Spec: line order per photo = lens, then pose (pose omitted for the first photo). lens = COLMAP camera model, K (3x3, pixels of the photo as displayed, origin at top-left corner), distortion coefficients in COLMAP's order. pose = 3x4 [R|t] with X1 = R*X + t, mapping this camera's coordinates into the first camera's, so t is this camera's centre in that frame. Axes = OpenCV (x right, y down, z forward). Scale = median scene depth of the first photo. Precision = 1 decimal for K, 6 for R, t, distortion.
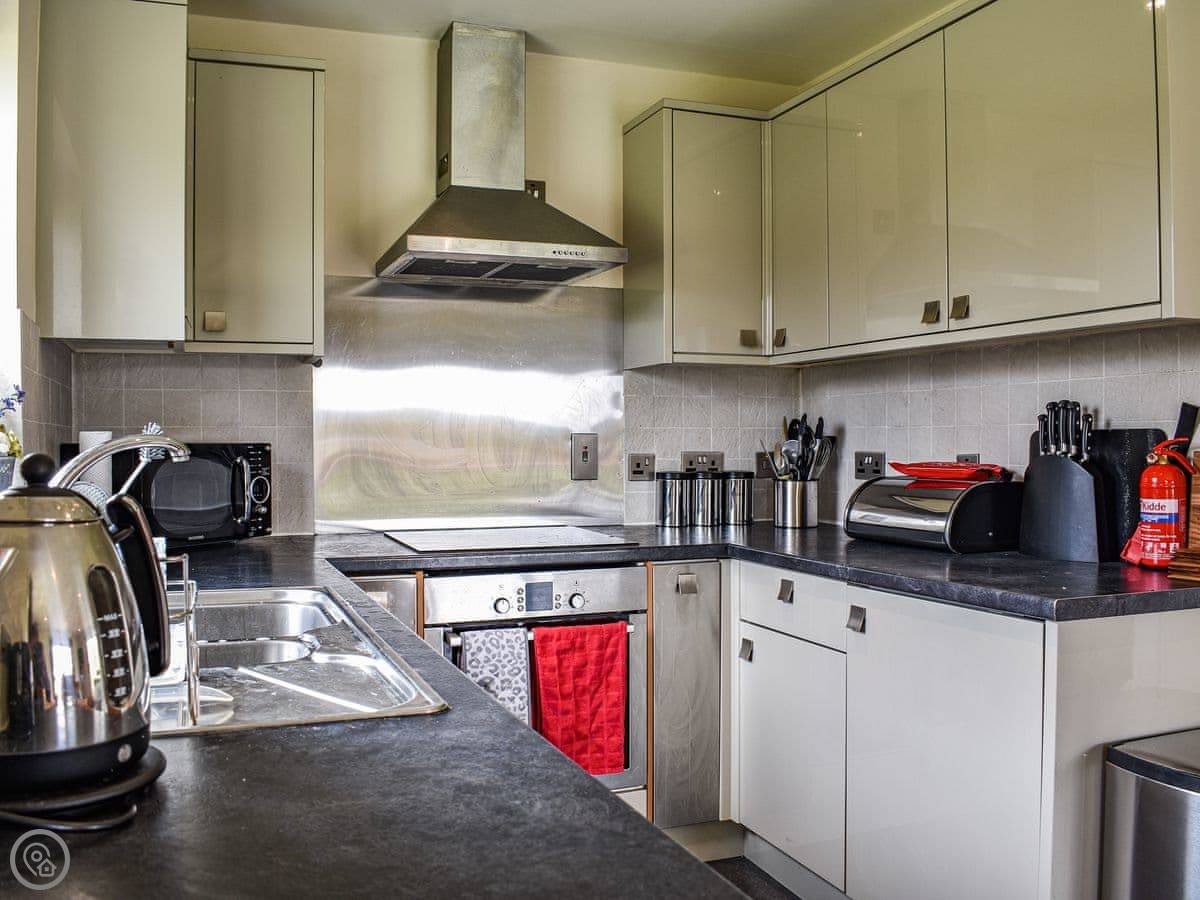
lens RADIAL K [[1103.9, 0, 600.0], [0, 1103.9, 450.0], [0, 0, 1]] dist [-0.003693, 0.009352]
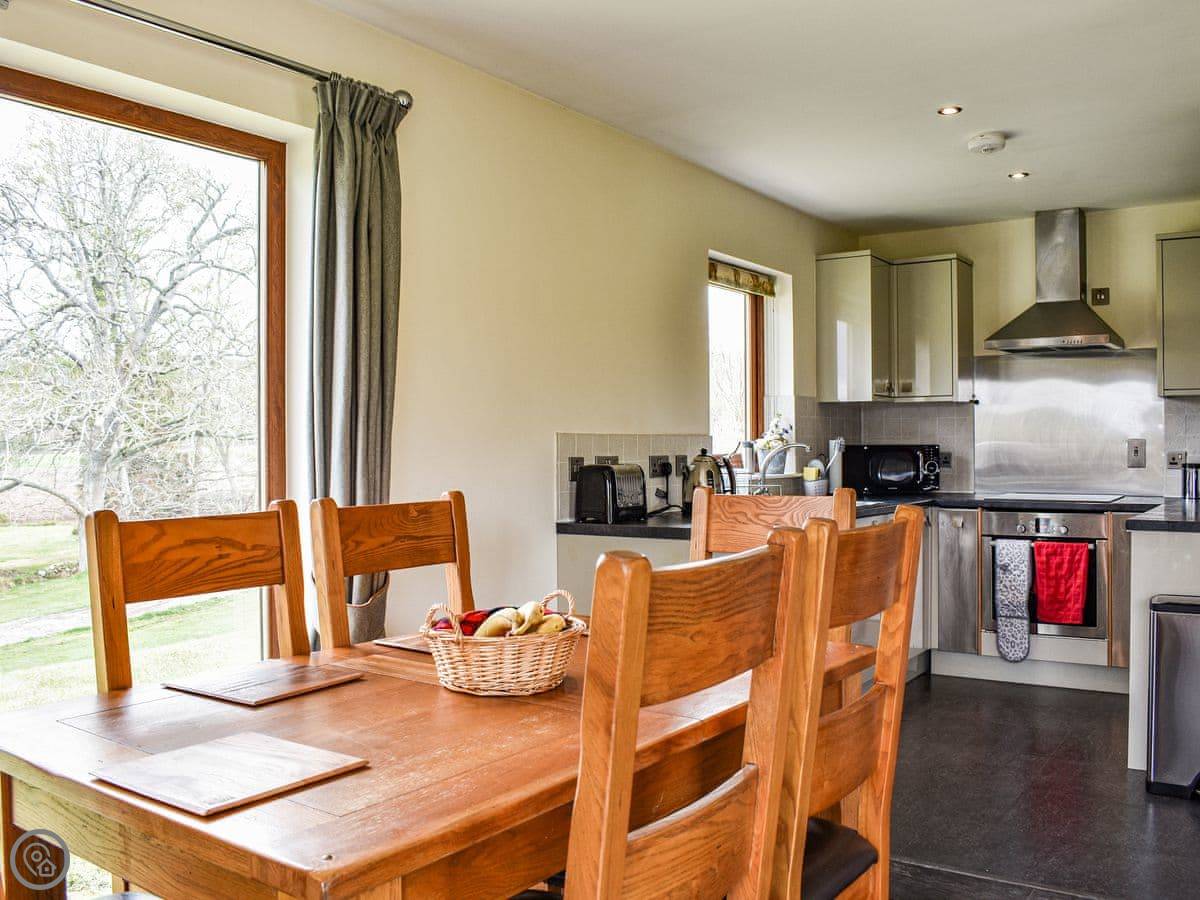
lens RADIAL K [[1103.9, 0, 600.0], [0, 1103.9, 450.0], [0, 0, 1]] dist [-0.003693, 0.009352]
pose [[0.571897, 0.003543, -0.820318, 1.055577], [-0.013838, 0.999890, -0.005329, 0.025303], [0.820209, 0.014399, 0.571883, -0.692546]]
